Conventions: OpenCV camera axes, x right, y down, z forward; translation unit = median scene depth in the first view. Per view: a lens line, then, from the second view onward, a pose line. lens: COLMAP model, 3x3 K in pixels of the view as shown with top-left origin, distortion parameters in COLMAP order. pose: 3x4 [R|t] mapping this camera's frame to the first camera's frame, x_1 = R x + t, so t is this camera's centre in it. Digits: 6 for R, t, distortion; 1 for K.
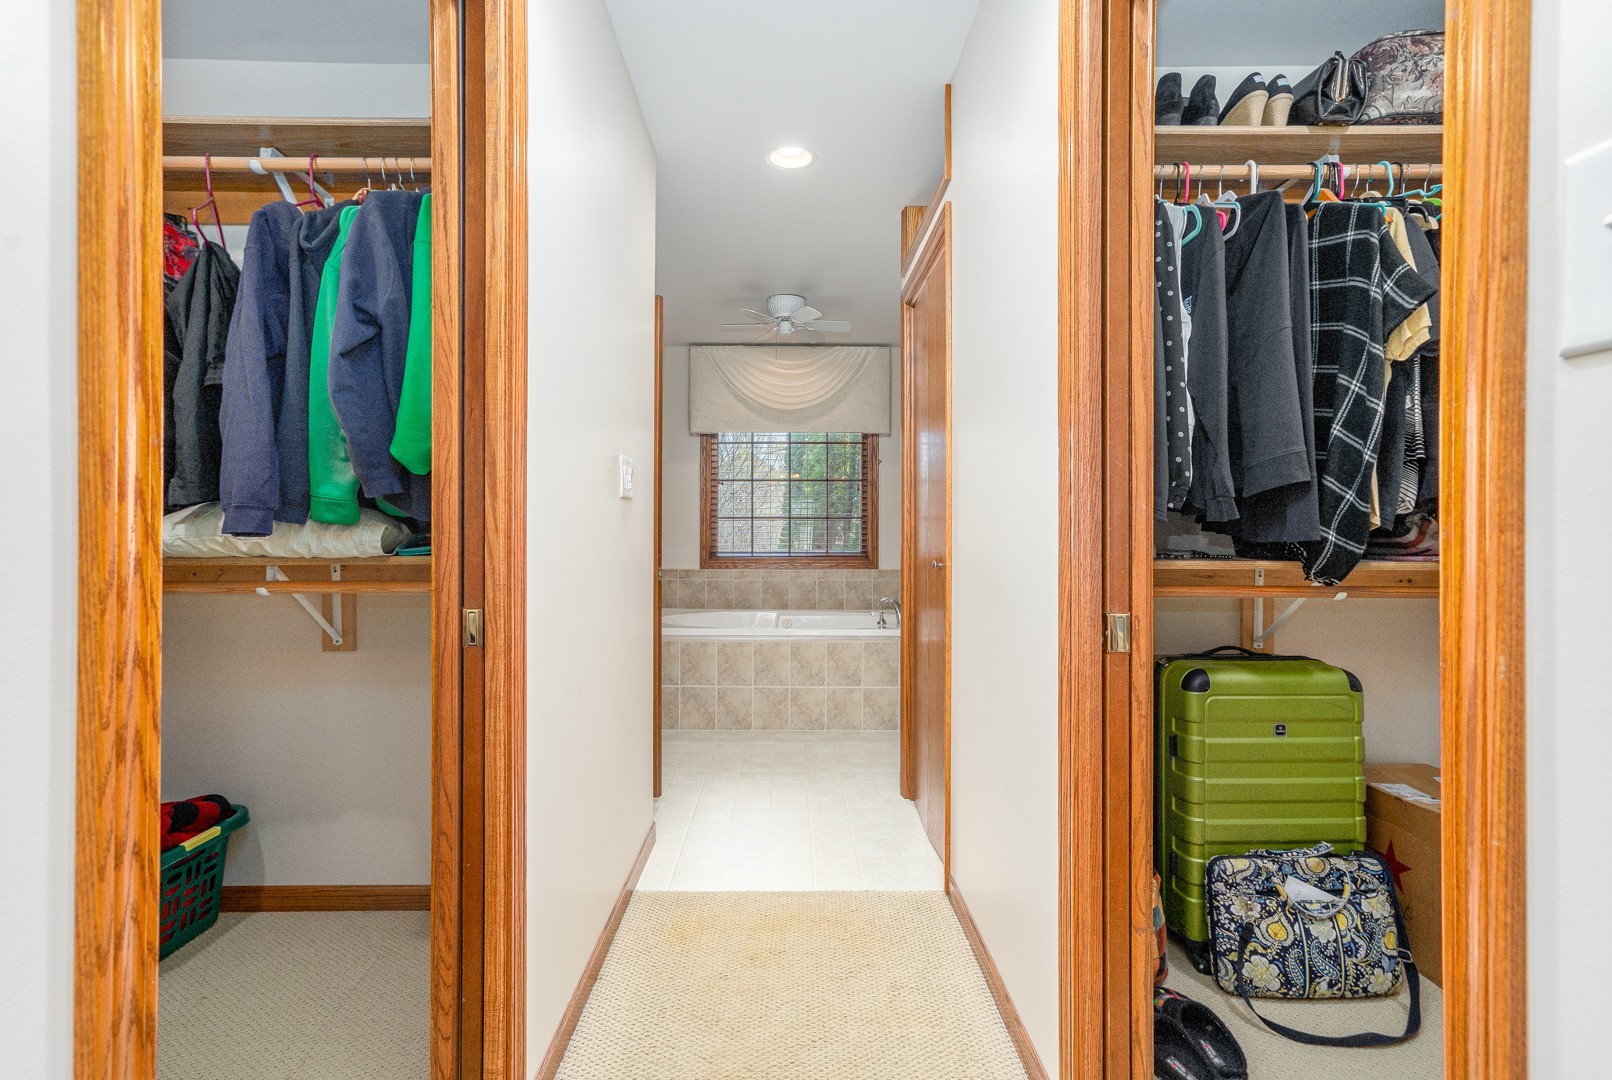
lens RADIAL K [[734.4, 0, 802.5], [0, 734.4, 538.0], [0, 0, 1]] dist [0.003298, 0.001584]
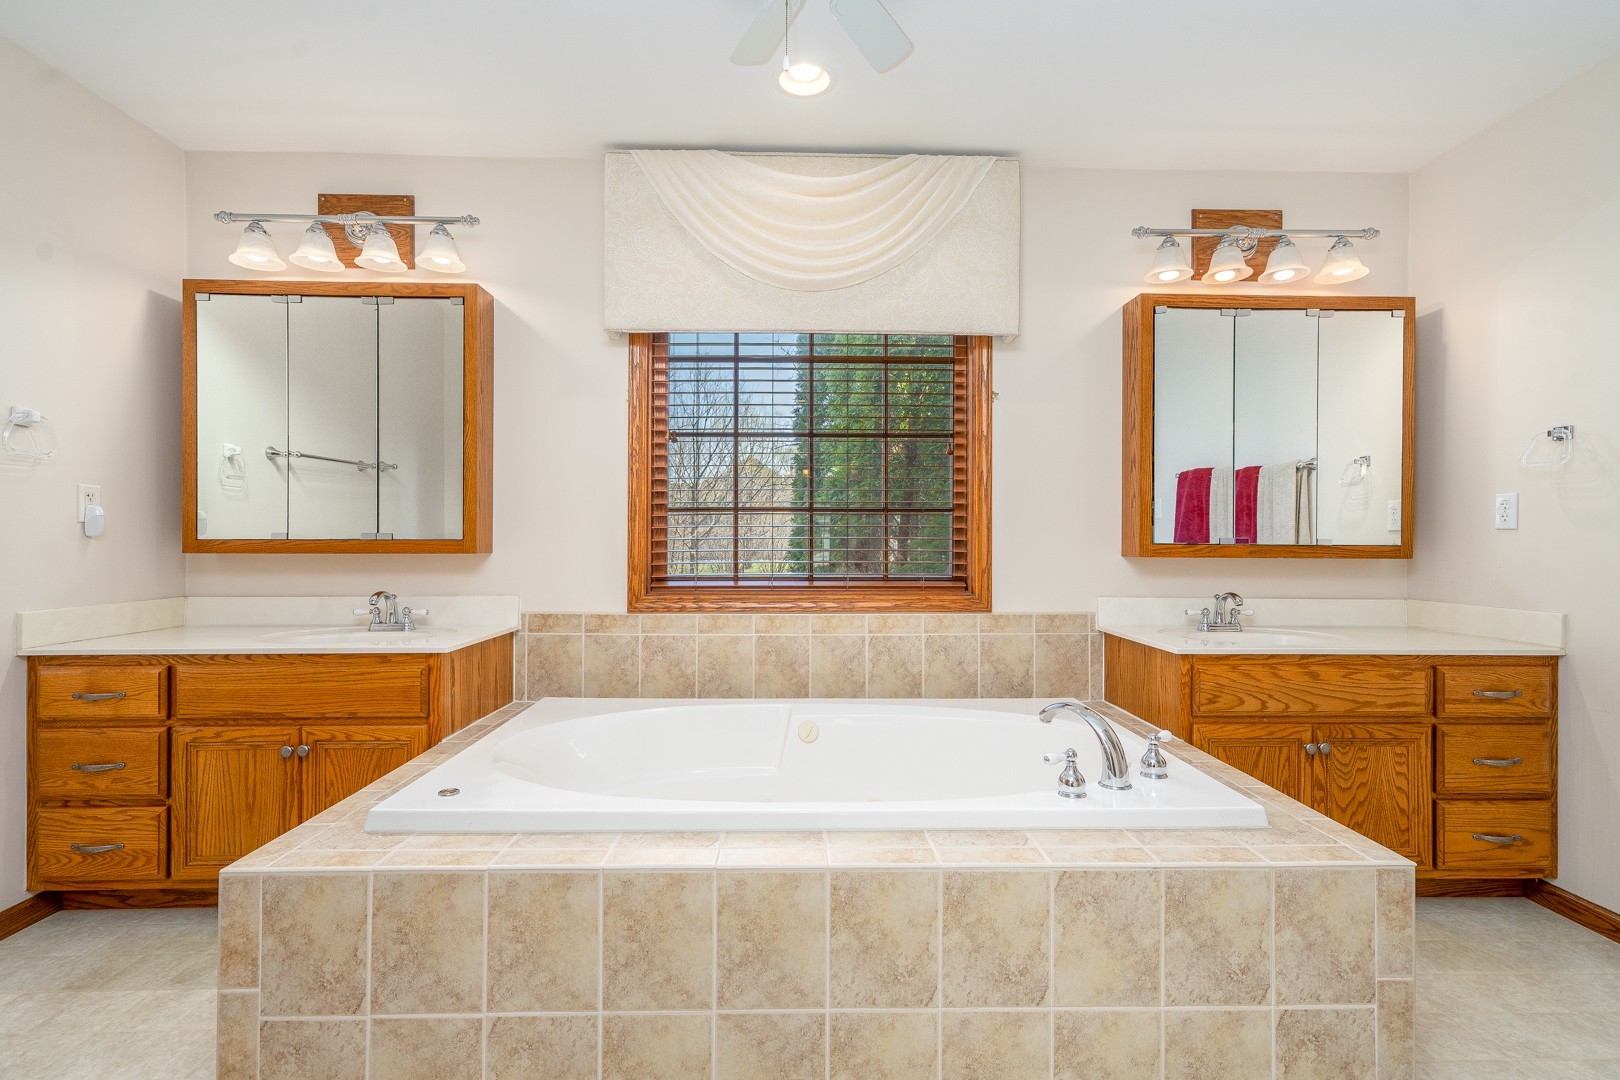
lens RADIAL K [[738.0, 0, 810.4], [0, 738.0, 541.1], [0, 0, 1]] dist [0.003298, 0.001584]
pose [[0.999991, 0.002286, 0.003468, -0.020605], [-0.002257, 0.999961, -0.008503, -0.001518], [-0.003487, 0.008495, 0.999958, 0.514155]]
